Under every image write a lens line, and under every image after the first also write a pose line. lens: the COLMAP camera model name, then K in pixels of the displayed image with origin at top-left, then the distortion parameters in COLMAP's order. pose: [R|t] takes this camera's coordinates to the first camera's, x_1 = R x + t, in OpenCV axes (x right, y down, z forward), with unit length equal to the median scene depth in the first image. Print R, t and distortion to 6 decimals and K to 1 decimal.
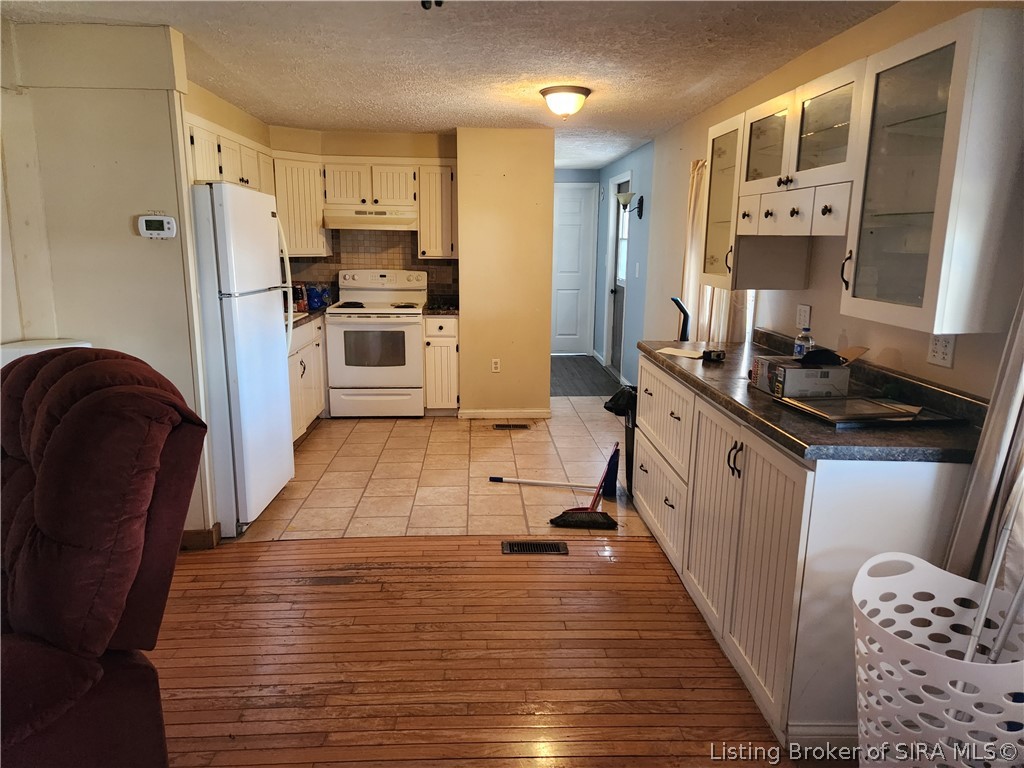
lens RADIAL K [[692.0, 0, 510.9], [0, 692.0, 385.1], [0, 0, 1]] dist [0.037385, -0.019176]
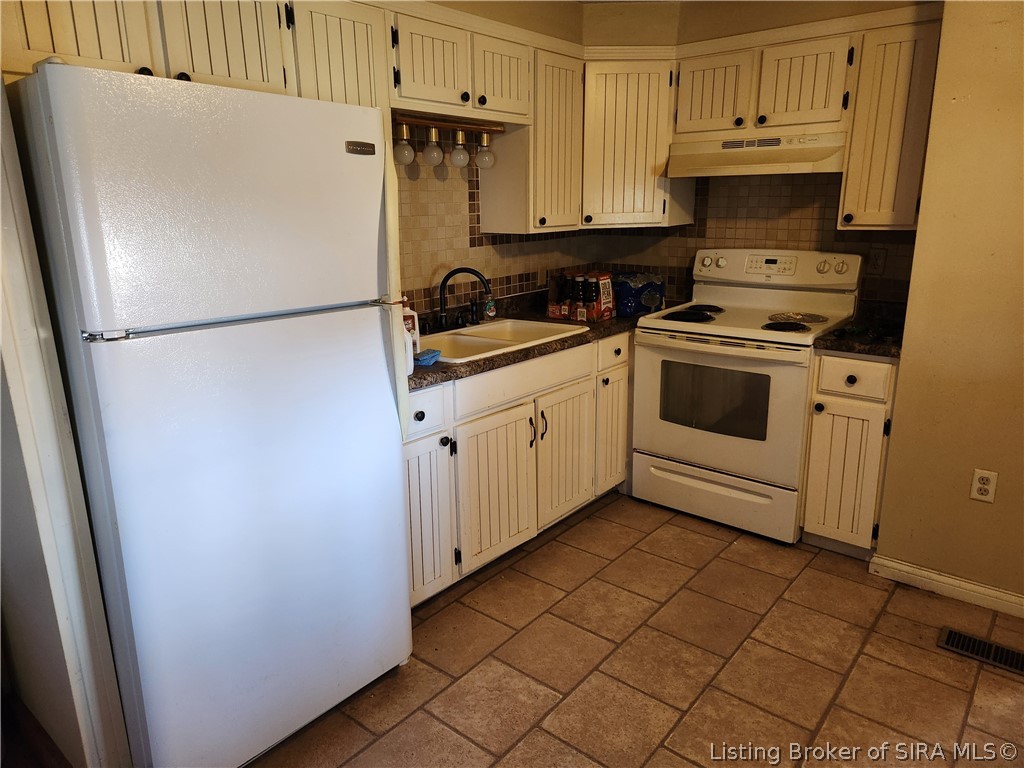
lens RADIAL K [[692.0, 0, 485.8], [0, 692.0, 378.8], [0, 0, 1]] dist [0.037385, -0.019176]
pose [[0.727711, 0.149273, -0.669444, 0.034343], [-0.117734, 0.988729, 0.092485, -0.096100], [0.675704, 0.011514, 0.737083, 0.474804]]
